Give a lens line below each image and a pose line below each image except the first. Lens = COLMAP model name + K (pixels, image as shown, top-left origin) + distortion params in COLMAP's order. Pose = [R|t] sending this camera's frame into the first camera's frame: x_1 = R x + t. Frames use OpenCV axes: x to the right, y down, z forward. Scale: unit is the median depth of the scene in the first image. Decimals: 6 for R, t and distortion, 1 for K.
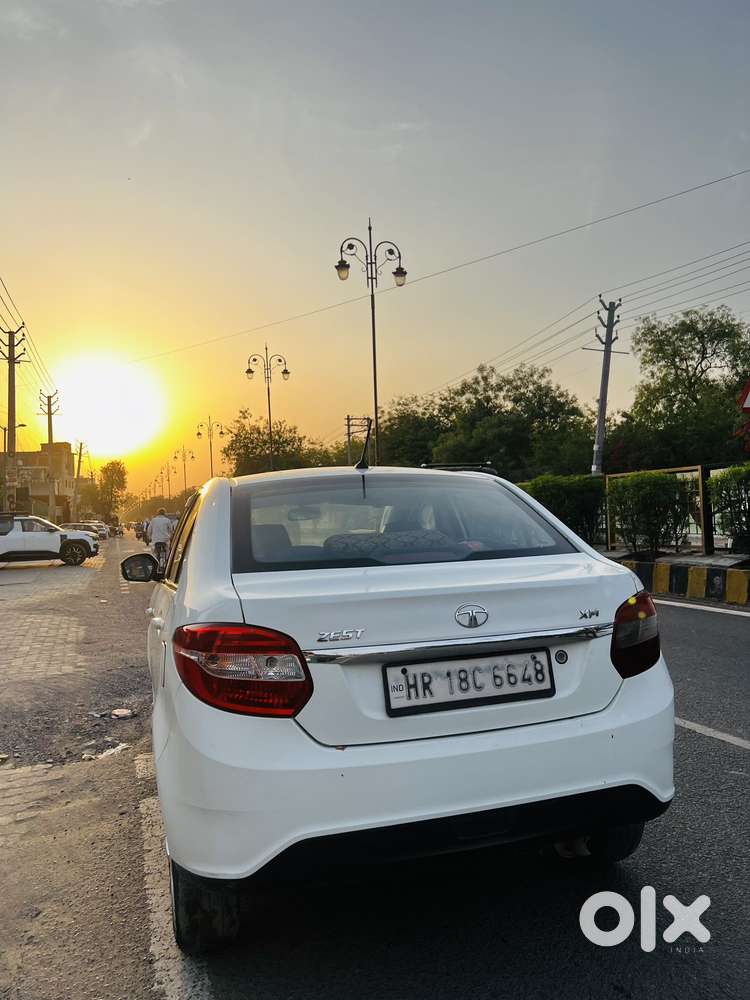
lens RADIAL K [[745.7, 0, 379.3], [0, 745.7, 512.2], [0, 0, 1]] dist [0.073331, -0.102581]
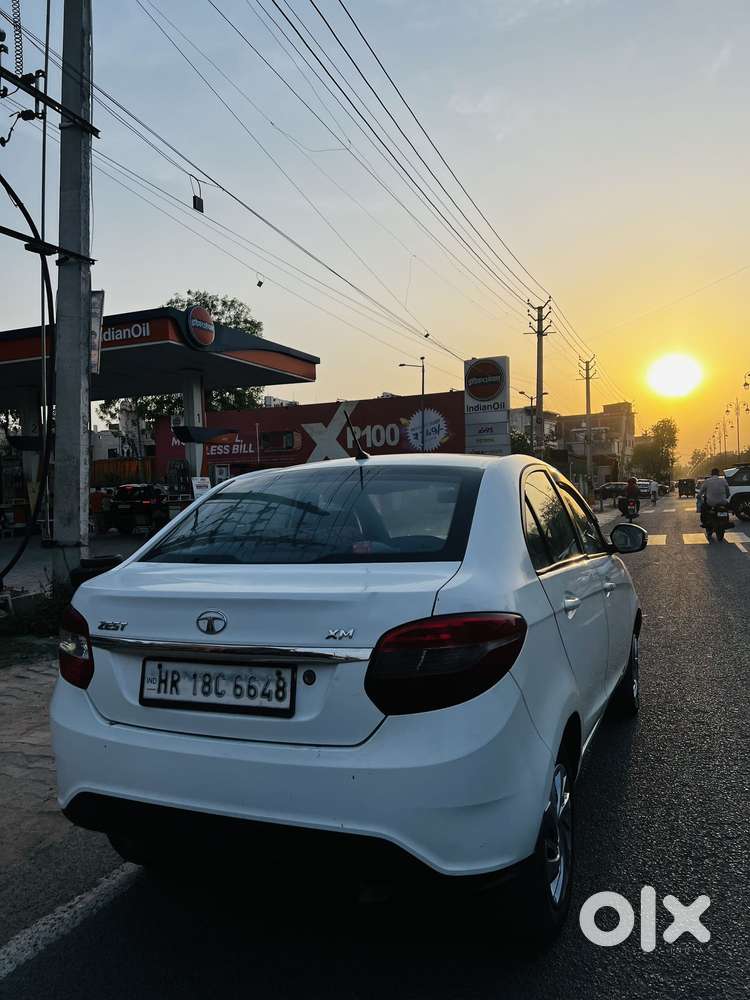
lens RADIAL K [[745.7, 0, 379.3], [0, 745.7, 512.2], [0, 0, 1]] dist [0.073331, -0.102581]
pose [[0.758255, 0.024224, -0.651508, 0.790495], [0.012108, 0.998614, 0.051221, -0.048269], [0.651846, -0.046727, 0.756910, 0.327002]]
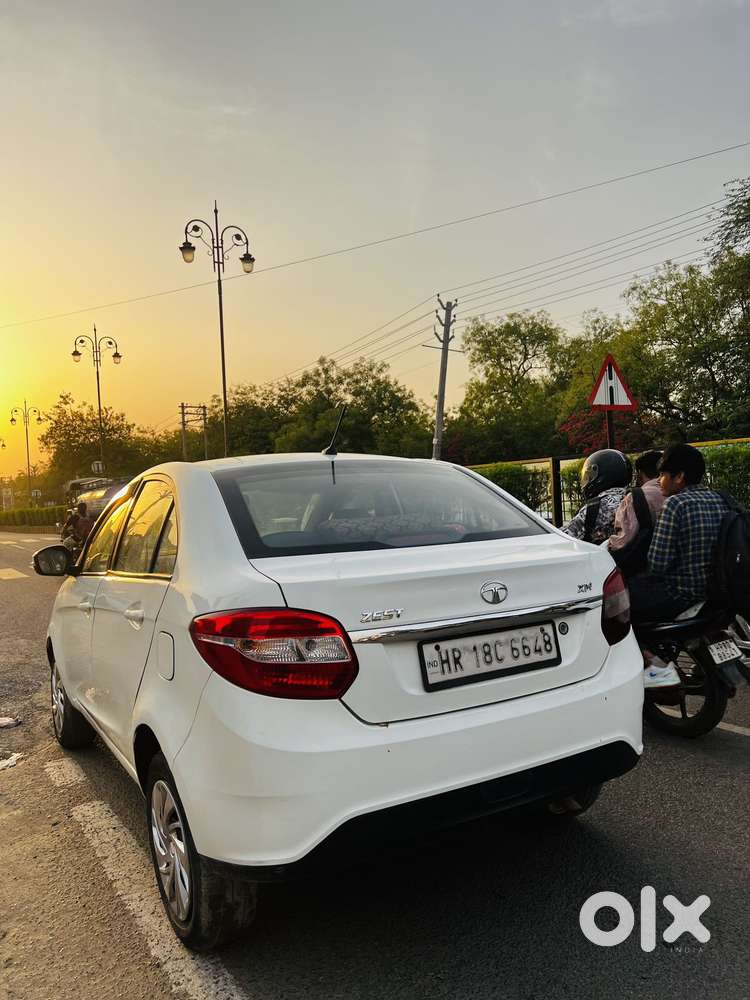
lens RADIAL K [[743.3, 0, 384.8], [0, 743.3, 511.4], [0, 0, 1]] dist [0.091598, -0.121458]
pose [[0.974417, -0.009238, 0.224558, -0.220332], [0.006947, 0.999915, 0.010991, 0.008710], [-0.224640, -0.009150, 0.974399, 0.003981]]
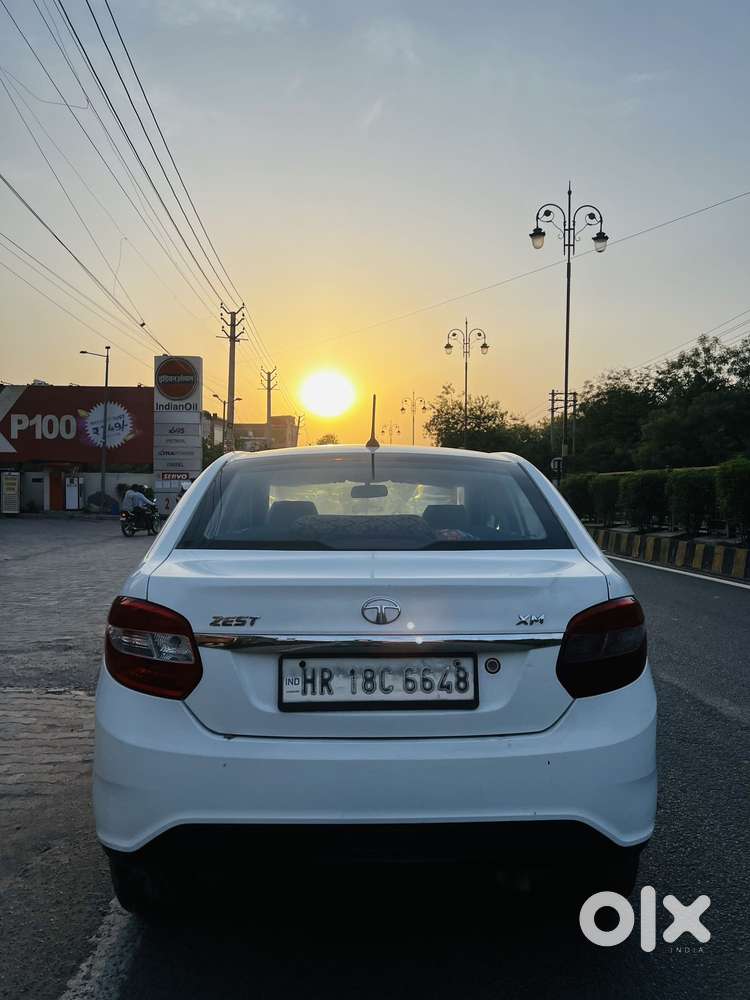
lens RADIAL K [[745.7, 0, 379.3], [0, 745.7, 512.2], [0, 0, 1]] dist [0.073331, -0.102581]
pose [[0.962553, 0.048162, -0.266781, 0.299824], [-0.039483, 0.998505, 0.037801, -0.014022], [0.268202, -0.025852, 0.963016, 0.103699]]
